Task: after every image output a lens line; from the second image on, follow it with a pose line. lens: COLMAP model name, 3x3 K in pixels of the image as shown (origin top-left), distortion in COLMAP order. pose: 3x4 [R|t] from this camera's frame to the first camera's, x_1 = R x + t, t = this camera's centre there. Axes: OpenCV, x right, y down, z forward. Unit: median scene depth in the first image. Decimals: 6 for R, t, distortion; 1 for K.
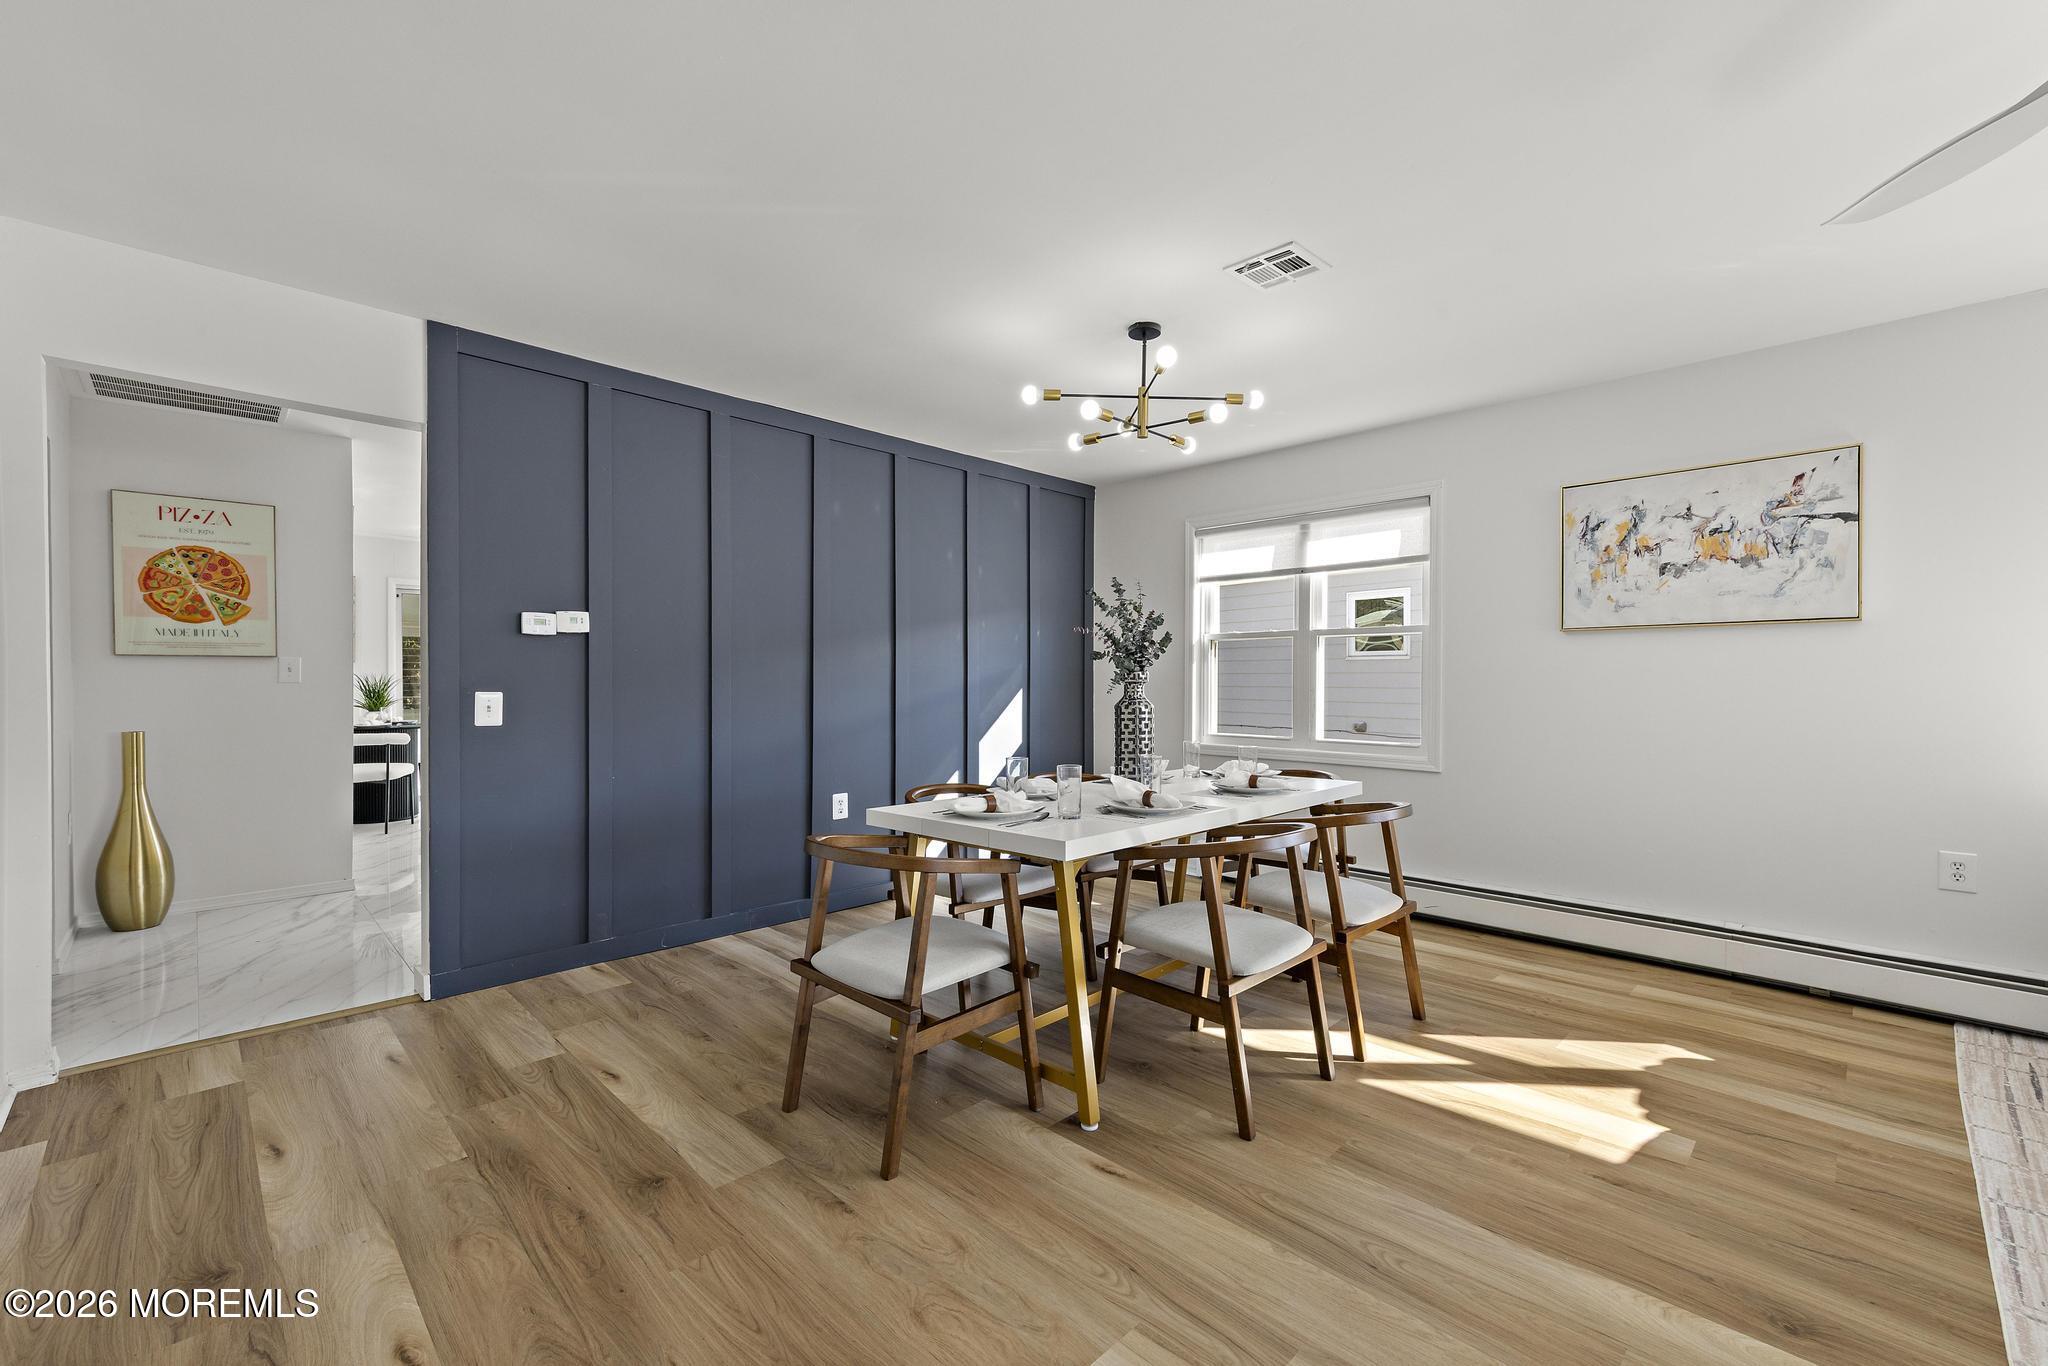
lens RADIAL K [[841.6, 0, 1024.0], [0, 841.6, 683.0], [0, 0, 1]] dist [0.000543, -0.000083]
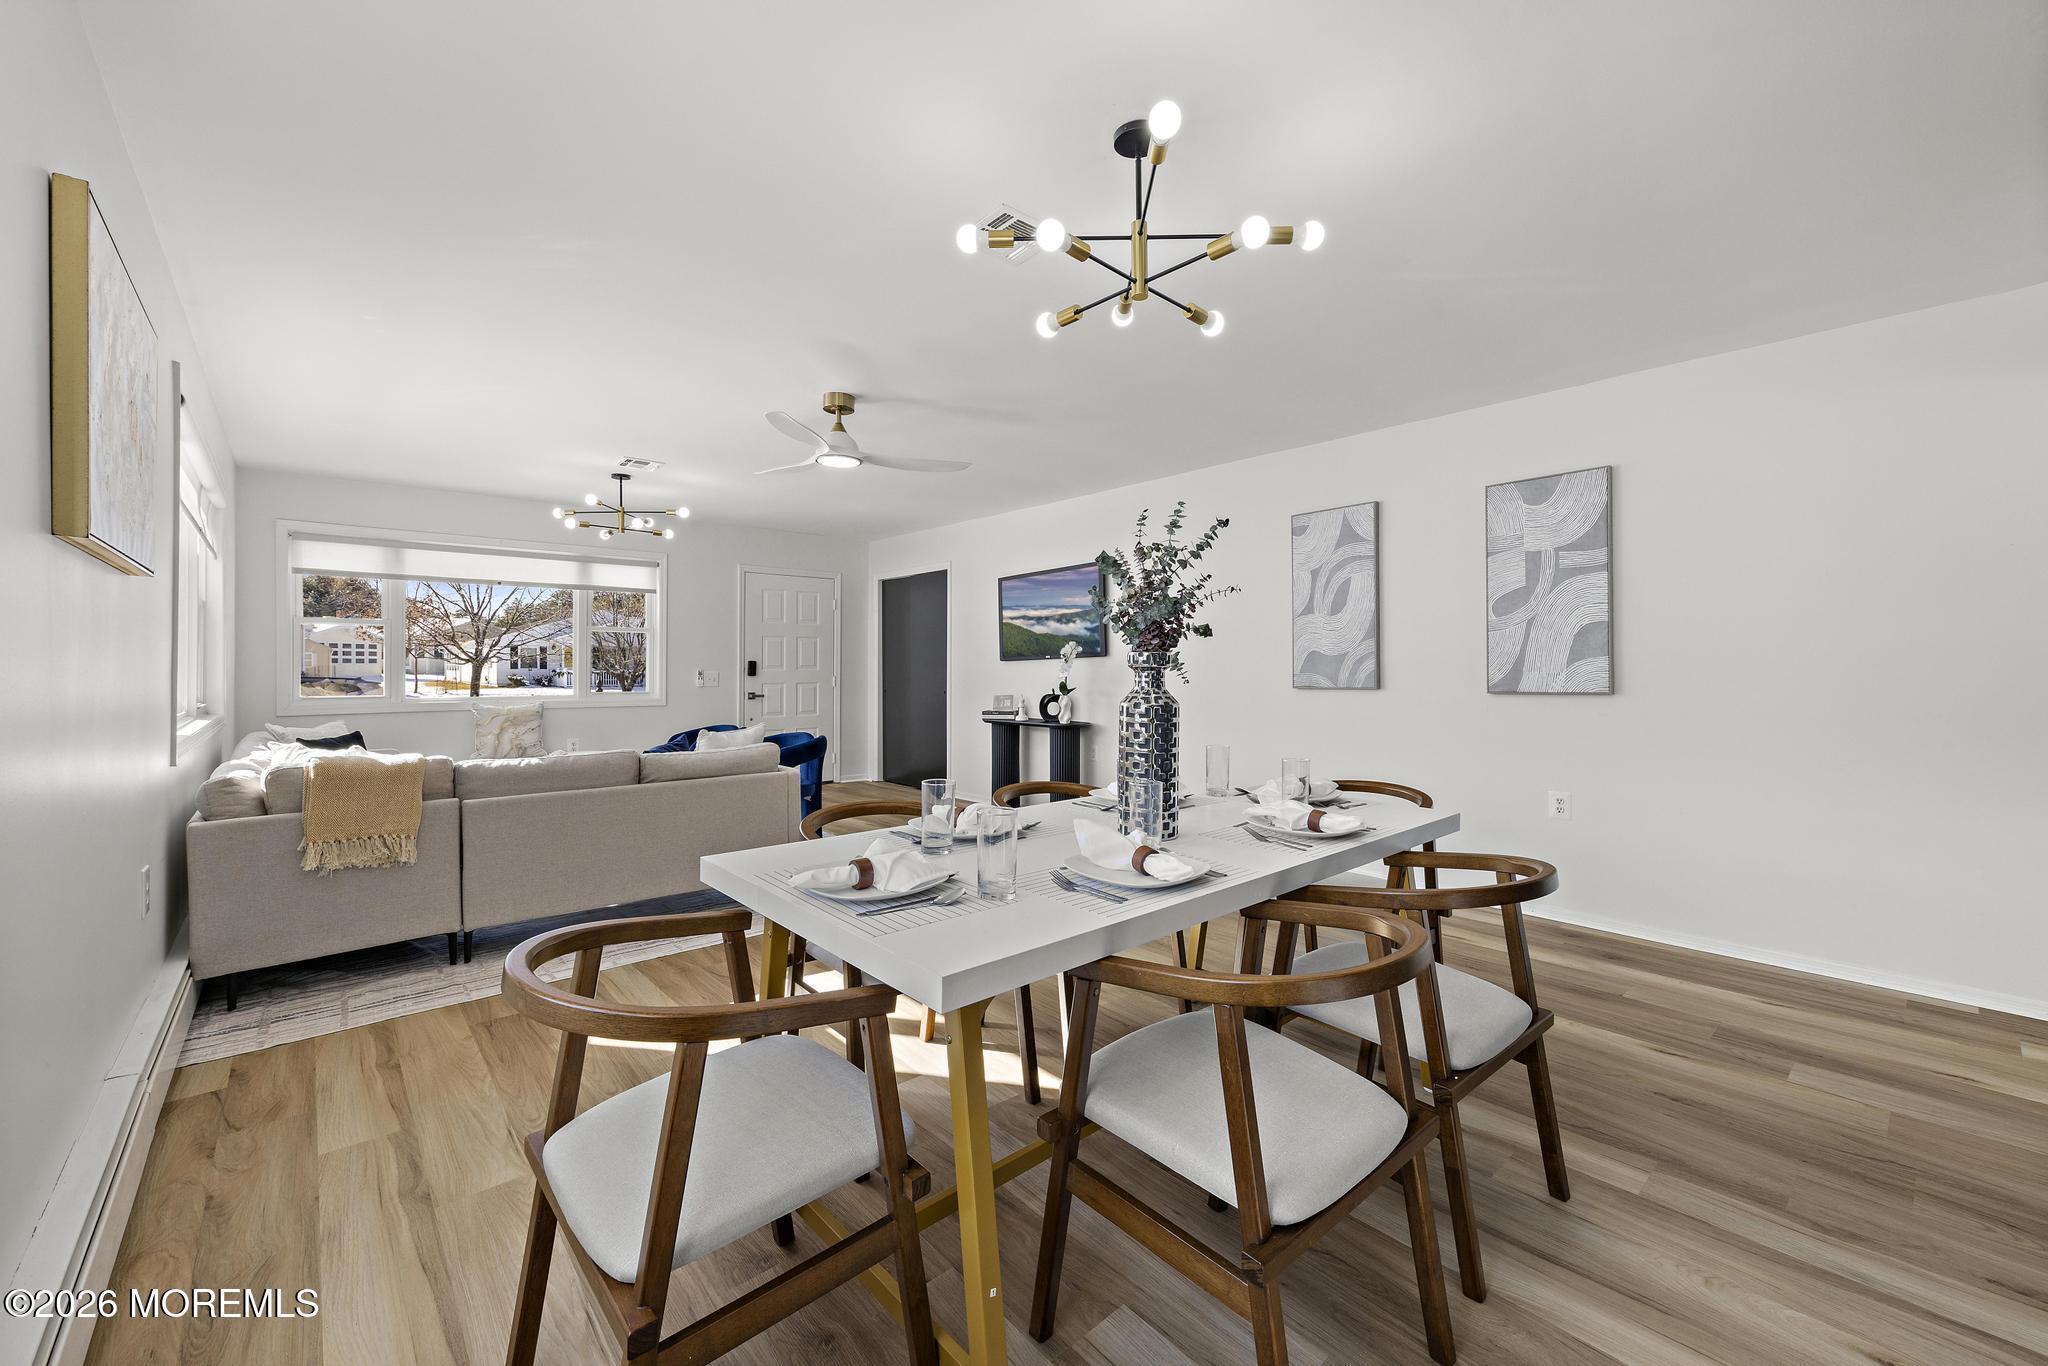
lens RADIAL K [[823.1, 0, 1024.0], [0, 823.1, 683.0], [0, 0, 1]] dist [0.002737, 0.000268]
pose [[-0.998114, -0.006500, 0.061038, 0.176833], [-0.005044, 0.999700, 0.023982, -0.003753], [-0.061175, 0.023628, -0.997847, 1.535899]]
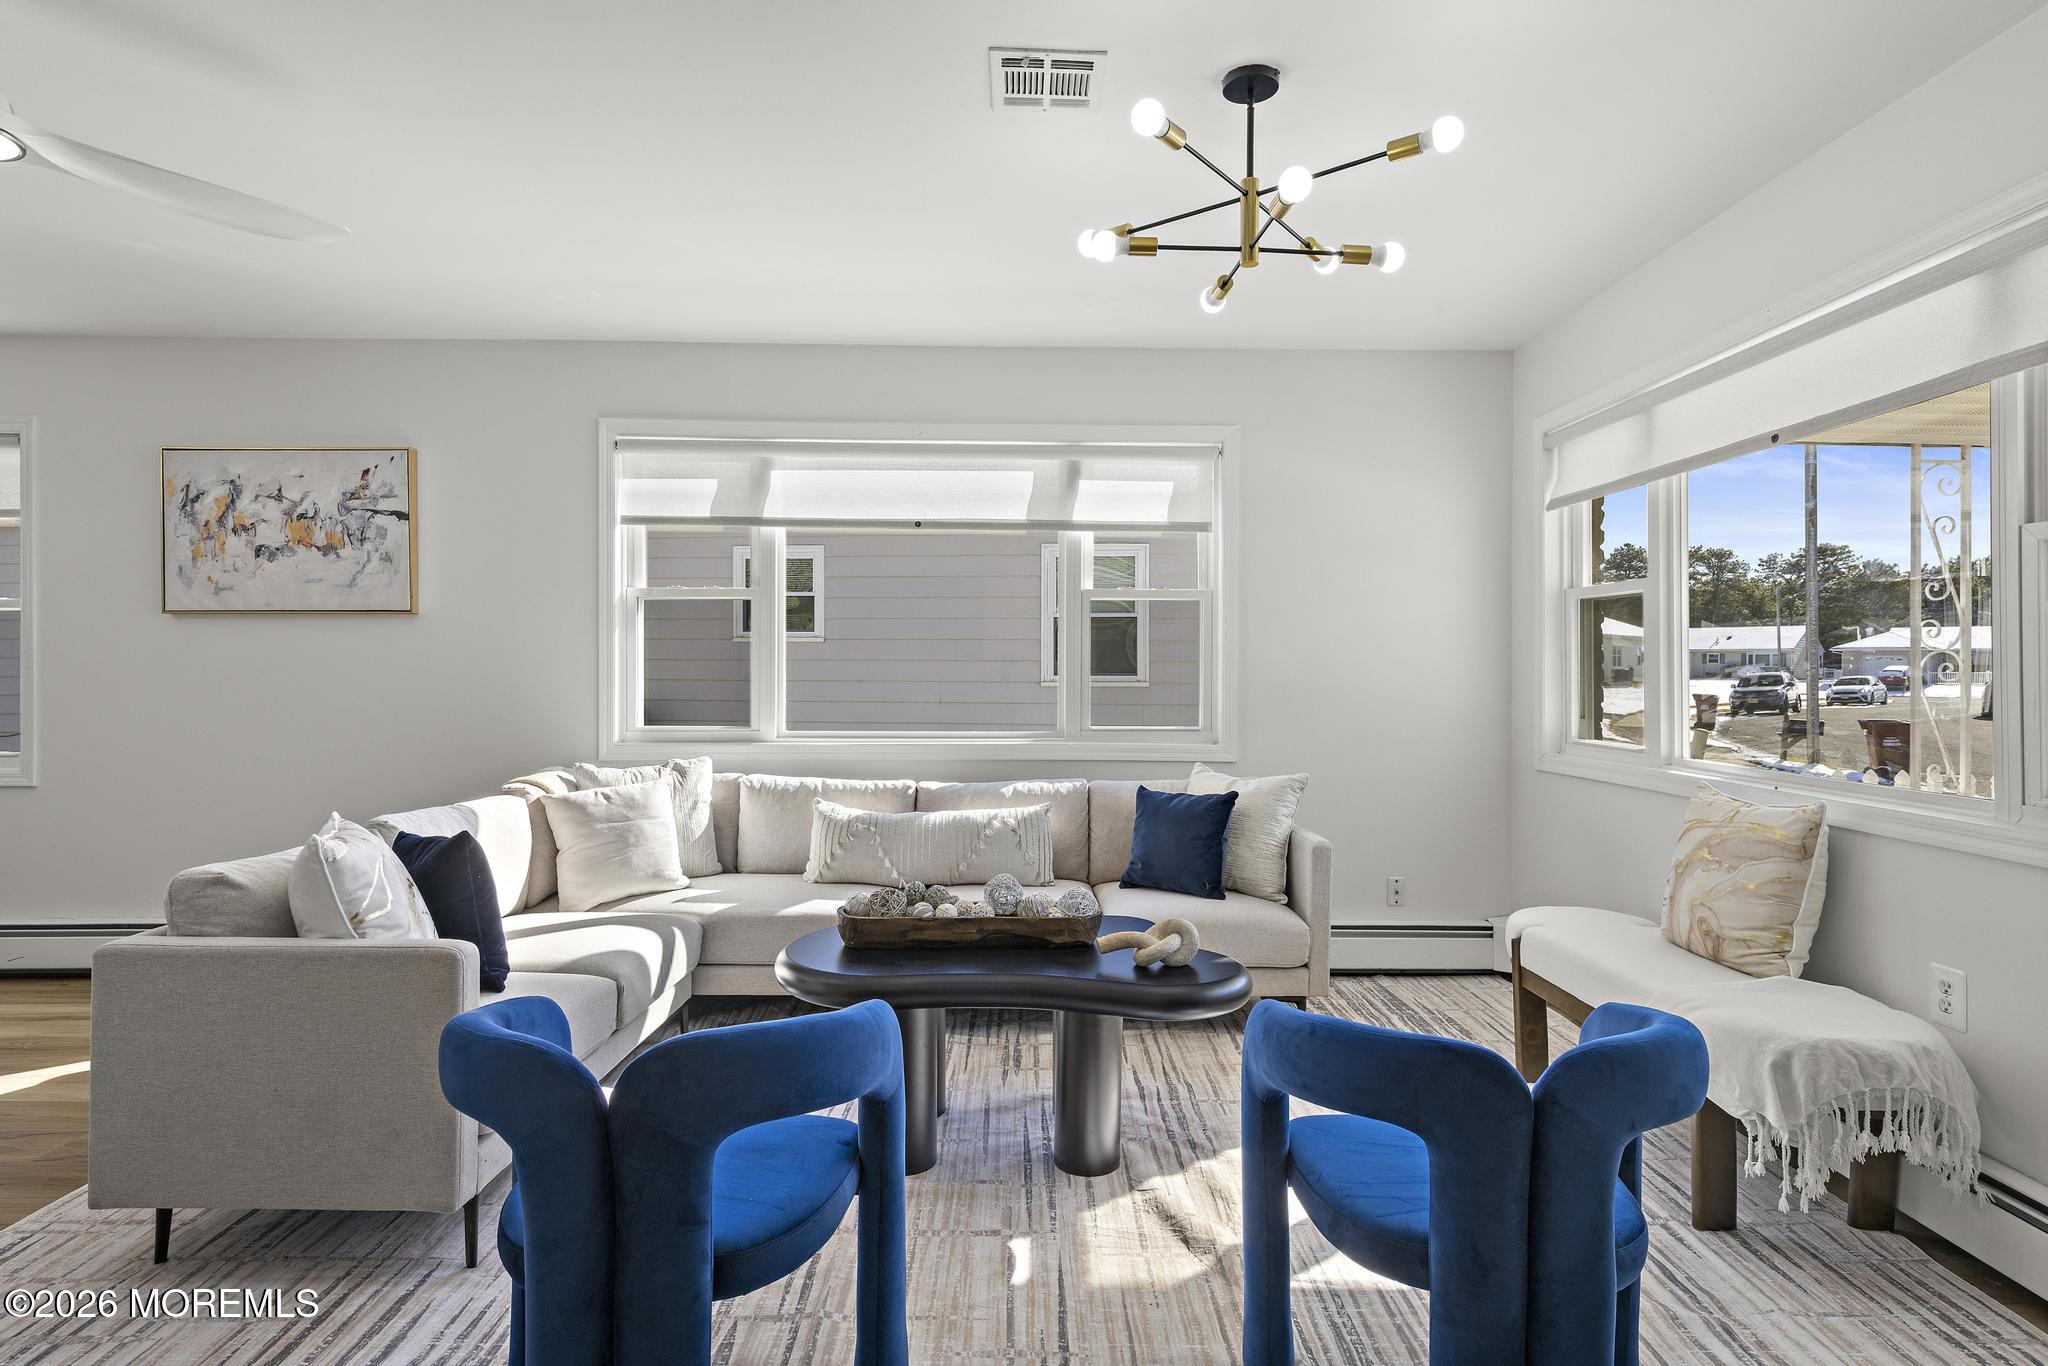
lens RADIAL K [[1027.2, 0, 1024.0], [0, 1027.2, 683.0], [0, 0, 1]] dist [0.000404, 0.000510]
pose [[0.691620, -0.006808, 0.722230, 0.540649], [0.001727, 0.999968, 0.007772, 0.003778], [-0.722260, -0.004128, 0.691609, -0.419552]]
